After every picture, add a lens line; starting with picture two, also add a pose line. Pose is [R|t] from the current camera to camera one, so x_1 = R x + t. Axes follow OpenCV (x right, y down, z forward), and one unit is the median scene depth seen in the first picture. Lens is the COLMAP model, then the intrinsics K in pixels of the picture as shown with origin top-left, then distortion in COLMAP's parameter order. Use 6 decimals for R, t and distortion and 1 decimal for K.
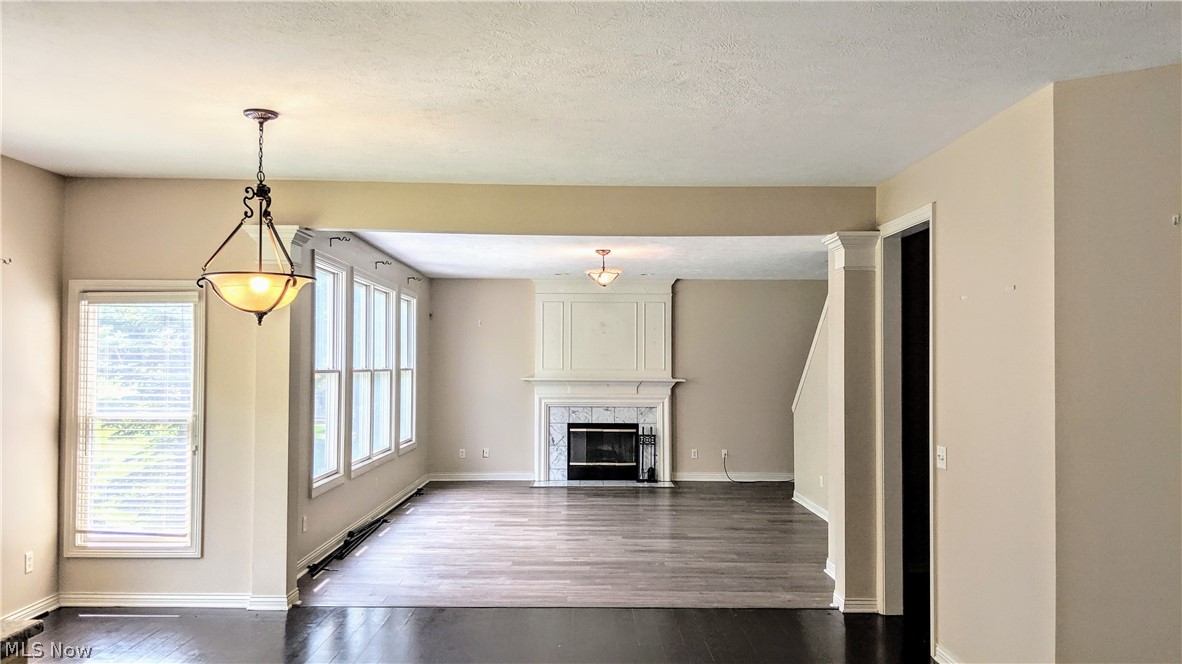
lens RADIAL K [[946.9, 0, 602.4], [0, 946.9, 333.5], [0, 0, 1]] dist [0.054594, -0.101454]
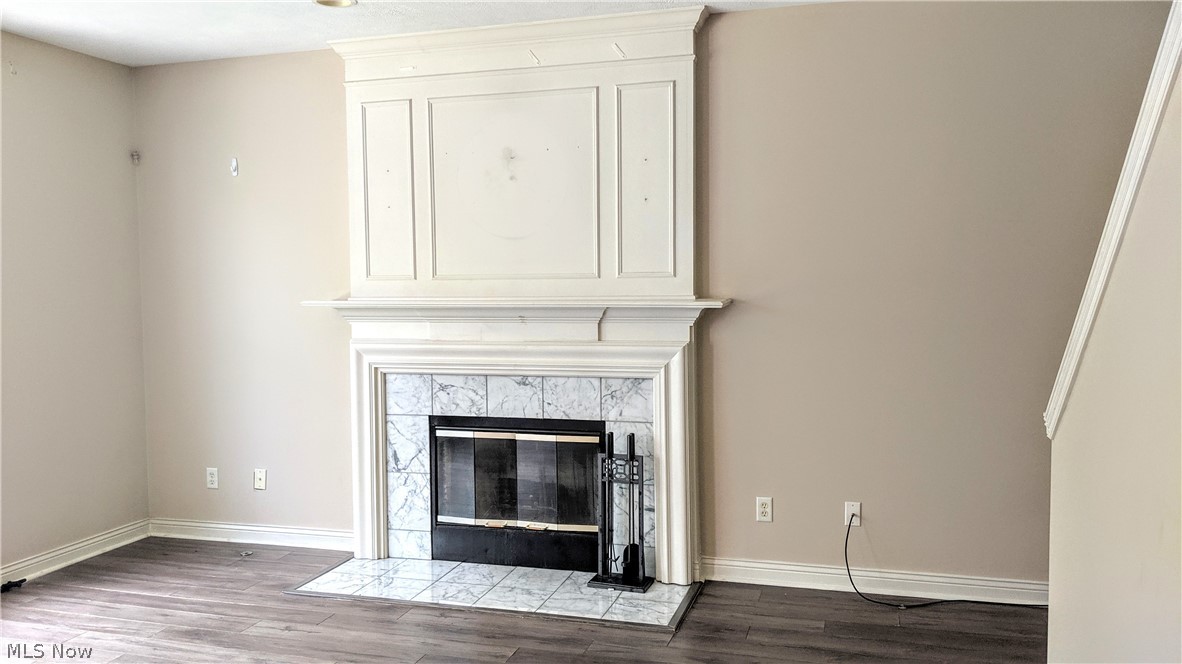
lens RADIAL K [[946.9, 0, 585.9], [0, 946.9, 333.4], [0, 0, 1]] dist [0.054594, -0.101454]
pose [[0.951829, 0.003073, -0.306614, 0.144883], [0.023177, 0.996368, 0.081935, 0.030436], [0.305752, -0.085094, 0.948301, 0.653861]]
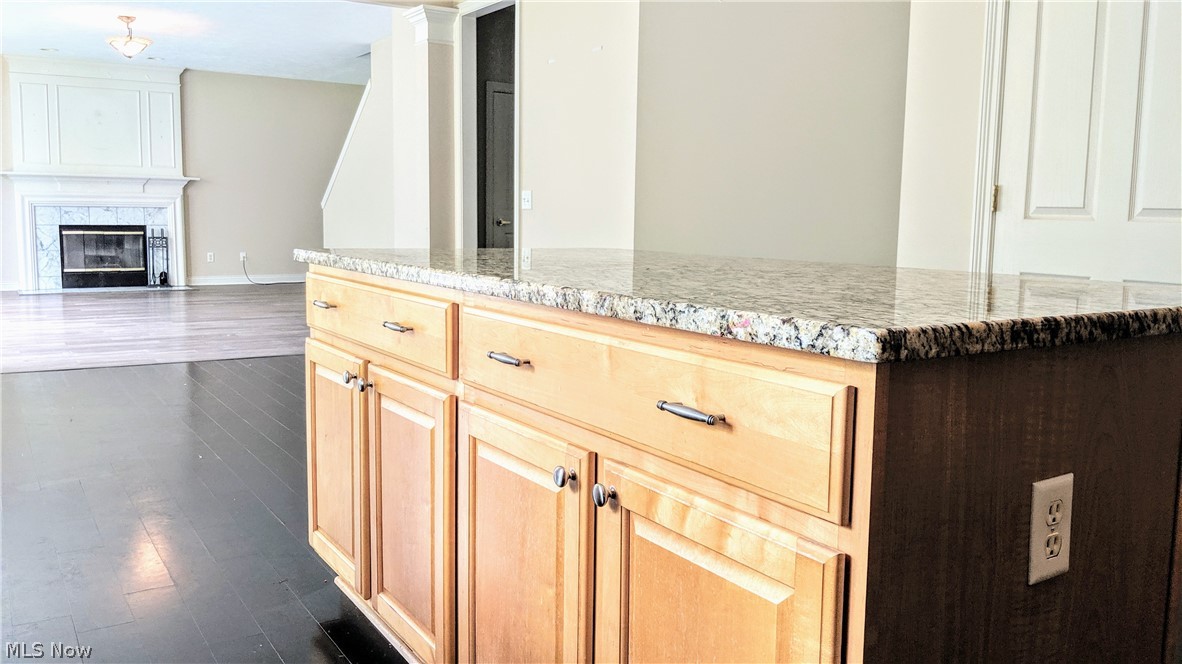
lens RADIAL K [[946.9, 0, 602.4], [0, 946.9, 325.4], [0, 0, 1]] dist [0.054594, -0.101454]
pose [[0.848865, -0.055875, 0.525648, -0.079616], [-0.027294, 0.988439, 0.149144, 0.040536], [-0.527905, -0.140950, 0.837526, -0.034173]]
